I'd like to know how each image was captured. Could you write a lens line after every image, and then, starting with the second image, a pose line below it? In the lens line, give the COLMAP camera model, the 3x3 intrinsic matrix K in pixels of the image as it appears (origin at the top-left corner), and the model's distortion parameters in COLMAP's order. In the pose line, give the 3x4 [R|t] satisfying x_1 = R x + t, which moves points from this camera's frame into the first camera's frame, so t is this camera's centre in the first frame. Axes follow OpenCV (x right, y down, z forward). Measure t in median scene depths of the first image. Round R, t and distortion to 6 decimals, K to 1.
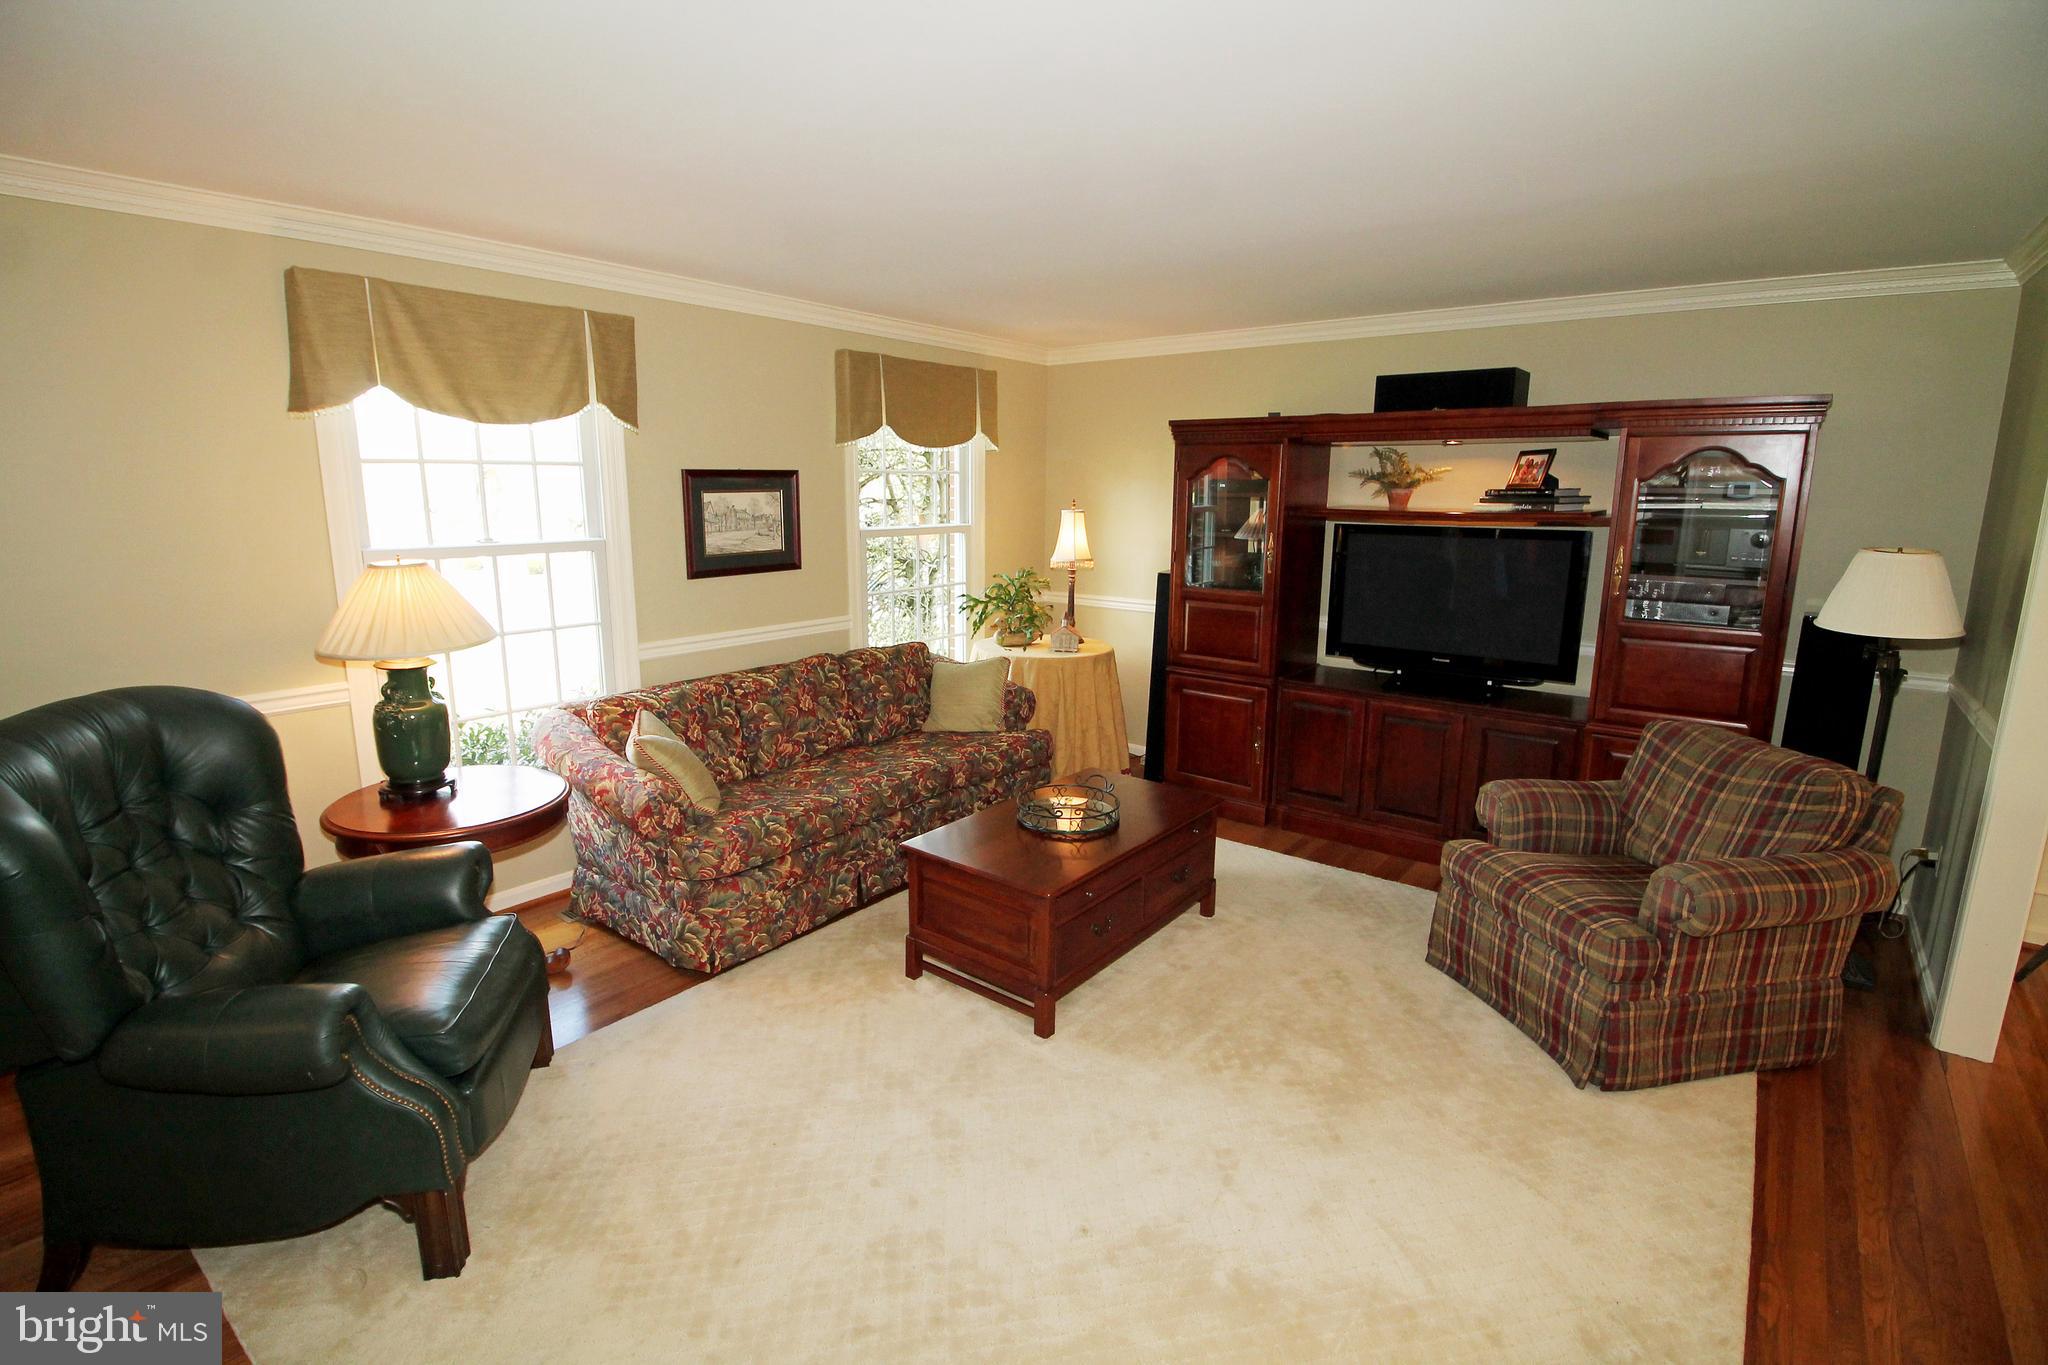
lens RADIAL K [[956.7, 0, 1020.6], [0, 956.7, 675.7], [0, 0, 1]] dist [0.002326, -0.014713]
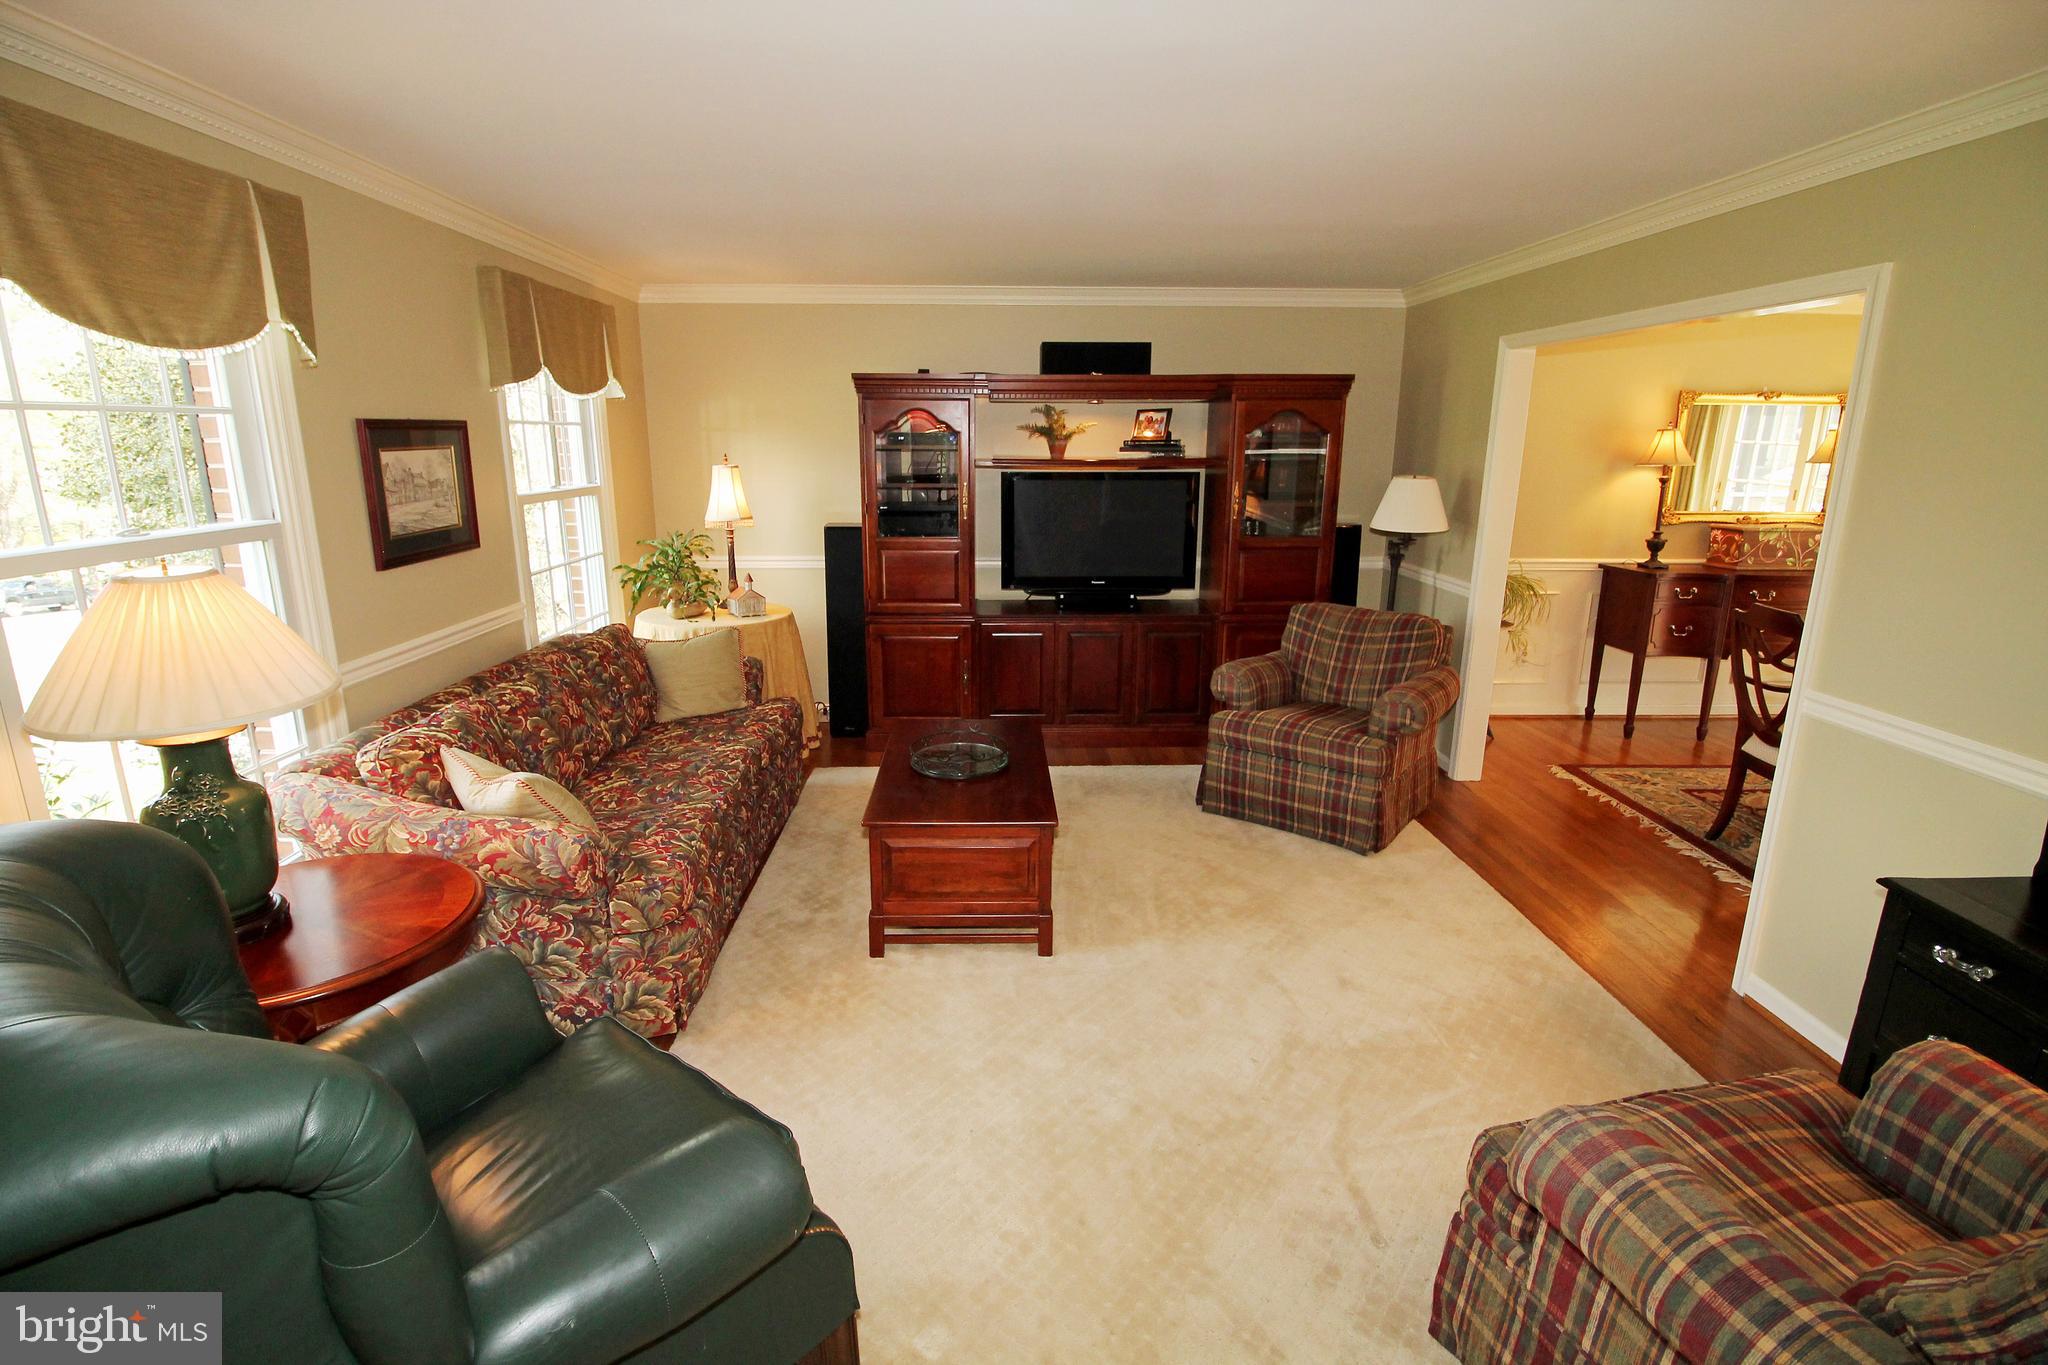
lens RADIAL K [[956.7, 0, 1020.6], [0, 956.7, 675.7], [0, 0, 1]] dist [0.002326, -0.014713]
pose [[0.764686, -0.158055, 0.624719, -0.443284], [0.127331, 0.987400, 0.093955, -0.028034], [-0.631698, 0.007700, 0.775176, 0.127604]]
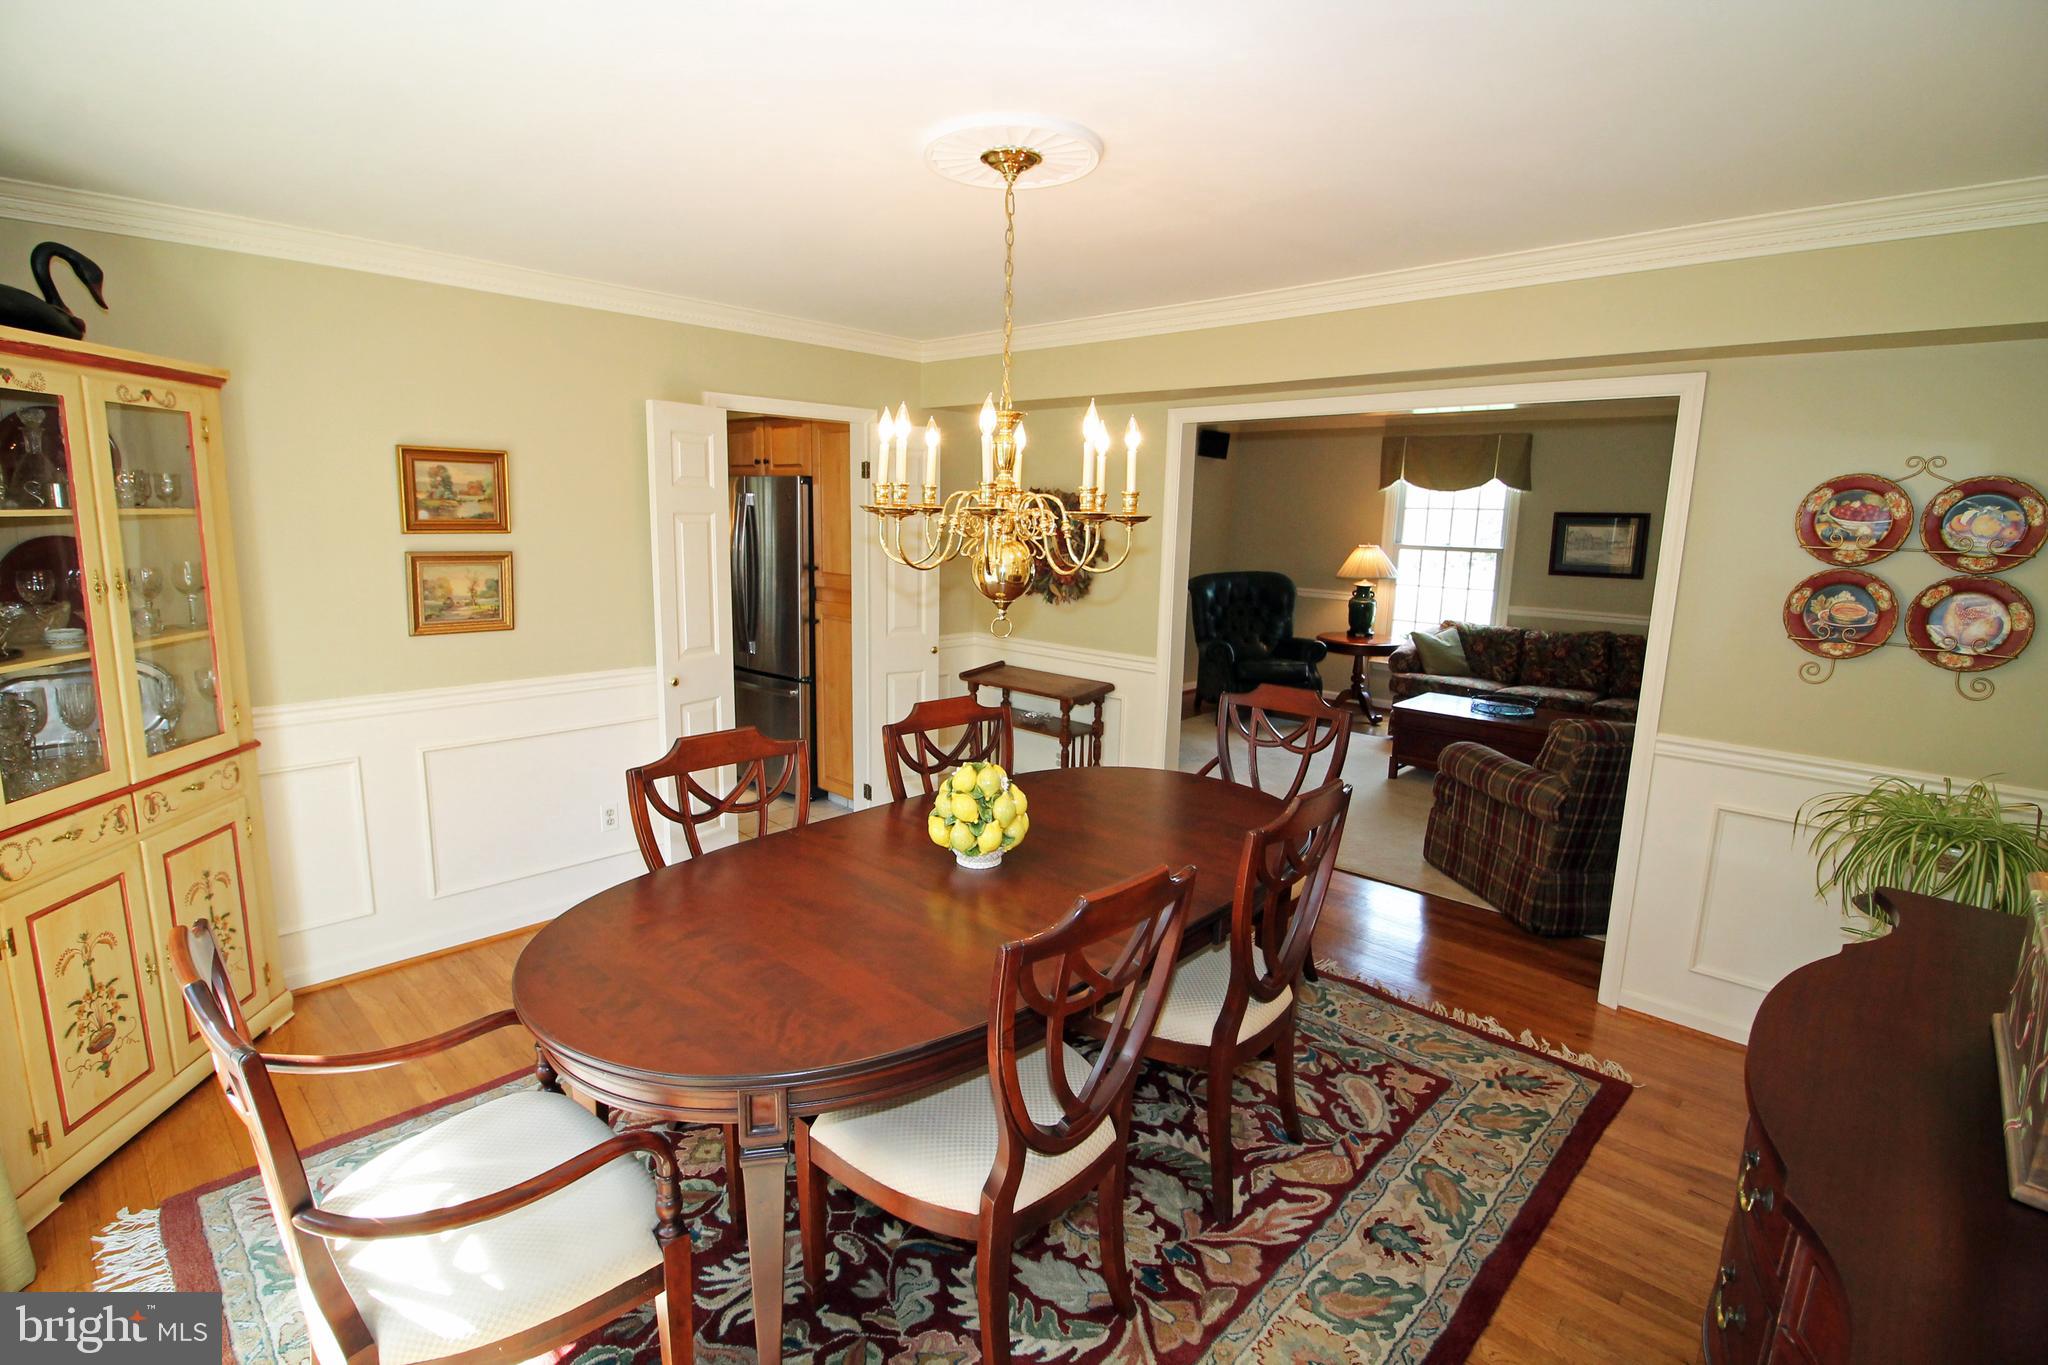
lens RADIAL K [[956.7, 0, 1020.6], [0, 956.7, 675.7], [0, 0, 1]] dist [0.002326, -0.014713]
pose [[-0.074610, 0.163227, -0.983763, 1.483677], [-0.220401, 0.959417, 0.175903, -0.019144], [0.972552, 0.229946, -0.035606, 0.169178]]
